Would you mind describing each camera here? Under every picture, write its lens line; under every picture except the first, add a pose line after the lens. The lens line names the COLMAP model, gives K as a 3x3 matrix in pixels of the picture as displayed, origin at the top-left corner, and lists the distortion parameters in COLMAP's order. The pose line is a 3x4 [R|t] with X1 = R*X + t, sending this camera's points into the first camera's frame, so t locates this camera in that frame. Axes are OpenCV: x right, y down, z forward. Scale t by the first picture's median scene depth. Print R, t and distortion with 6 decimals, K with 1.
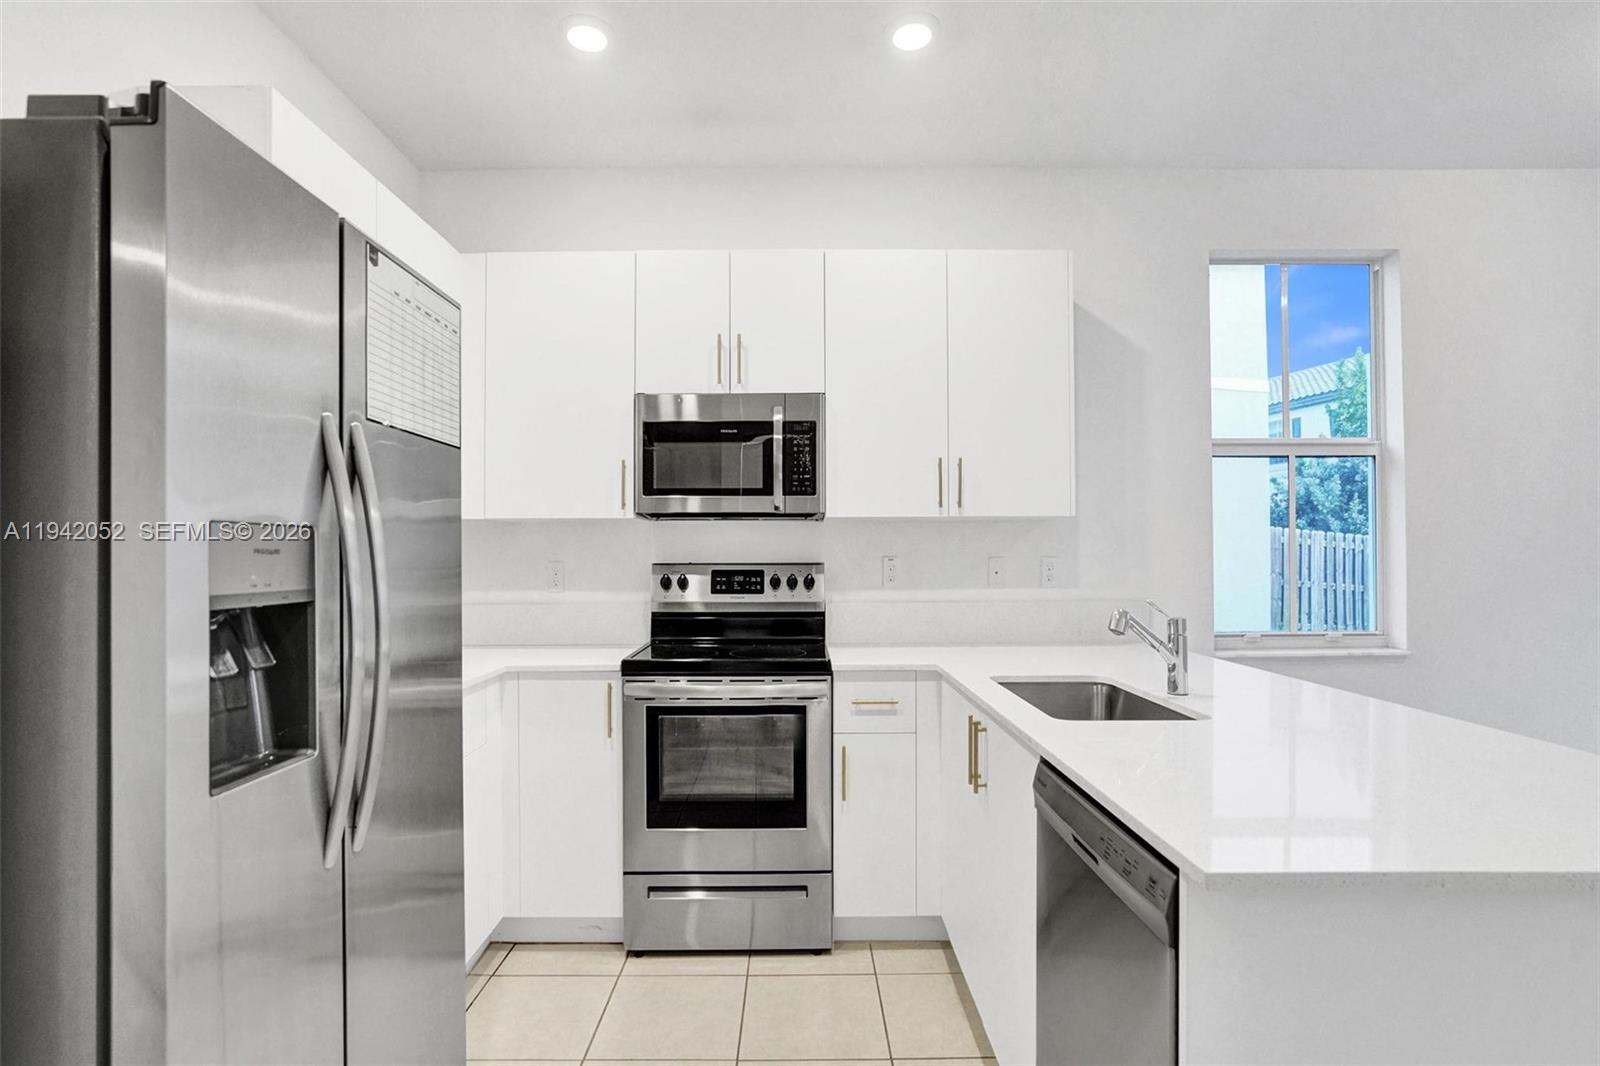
lens RADIAL K [[771.9, 0, 780.7], [0, 771.9, 534.1], [0, 0, 1]] dist [-0.059447, 0.024306]
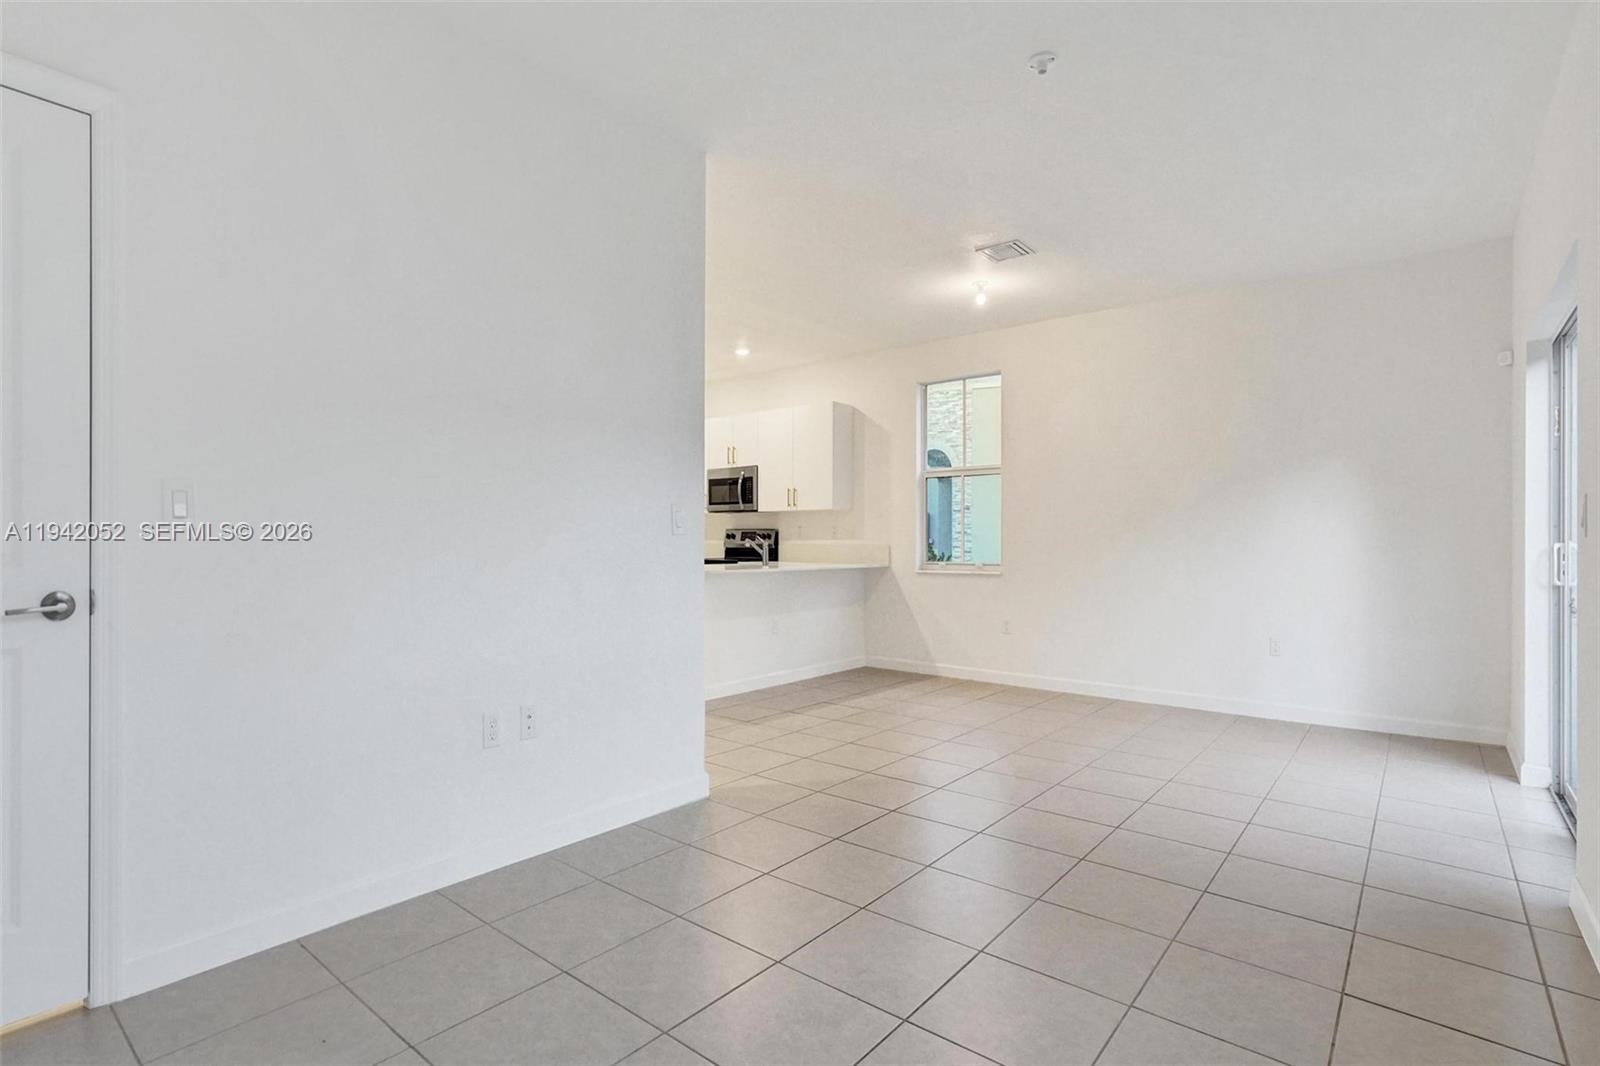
lens RADIAL K [[771.9, 0, 780.7], [0, 771.9, 534.1], [0, 0, 1]] dist [-0.059447, 0.024306]
pose [[0.766483, 0.001971, -0.642262, 1.867907], [0.007661, 0.999896, 0.012211, 0.024810], [0.642219, -0.014279, 0.766388, -1.029955]]
